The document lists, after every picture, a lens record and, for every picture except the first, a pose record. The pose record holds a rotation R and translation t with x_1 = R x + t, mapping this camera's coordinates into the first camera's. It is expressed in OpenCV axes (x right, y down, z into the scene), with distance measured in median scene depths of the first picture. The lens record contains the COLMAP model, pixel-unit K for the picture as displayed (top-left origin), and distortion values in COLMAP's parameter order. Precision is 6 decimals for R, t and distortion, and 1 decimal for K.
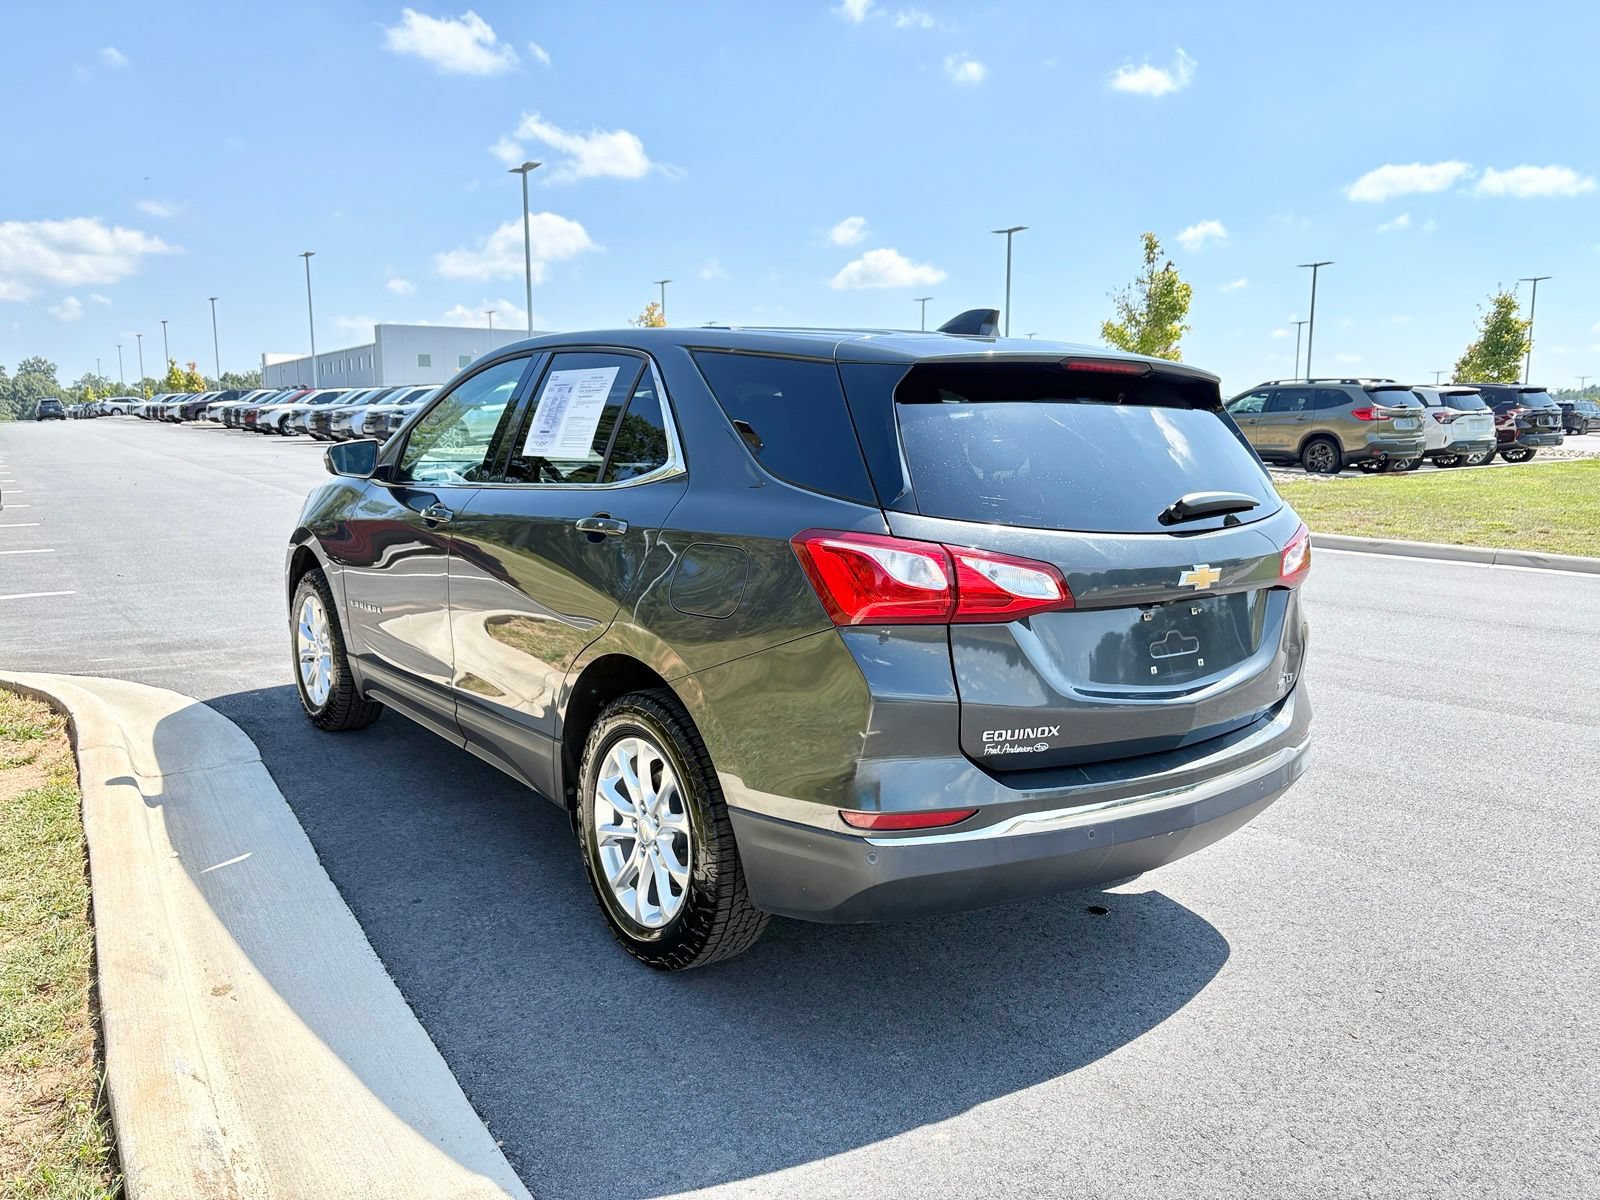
lens RADIAL K [[1210.1, 0, 796.5], [0, 1210.1, 603.8], [0, 0, 1]] dist [0.041464, -0.041158]
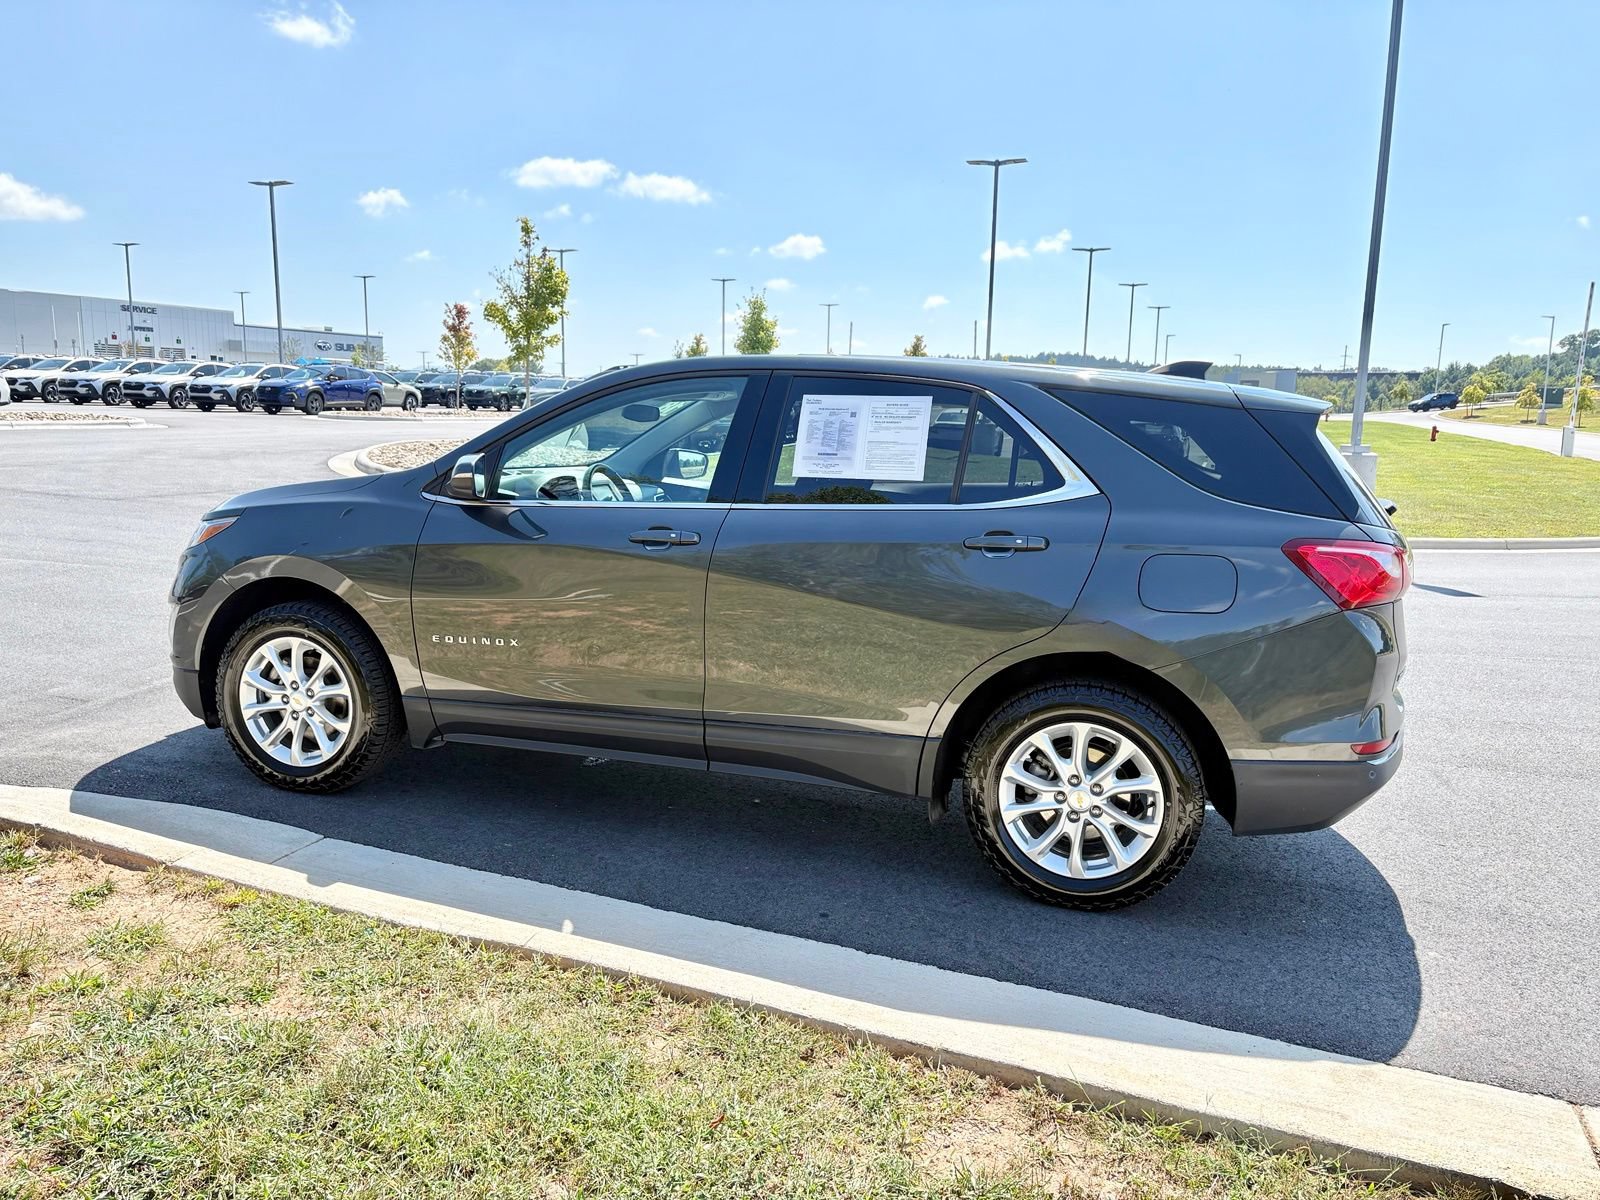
lens RADIAL K [[1210.1, 0, 799.5], [0, 1210.1, 596.2], [0, 0, 1]] dist [0.041464, -0.041158]
pose [[0.805727, -0.076874, 0.587277, -0.786097], [0.065623, 0.997023, 0.040477, -0.058048], [-0.588641, 0.005925, 0.808373, 0.156678]]
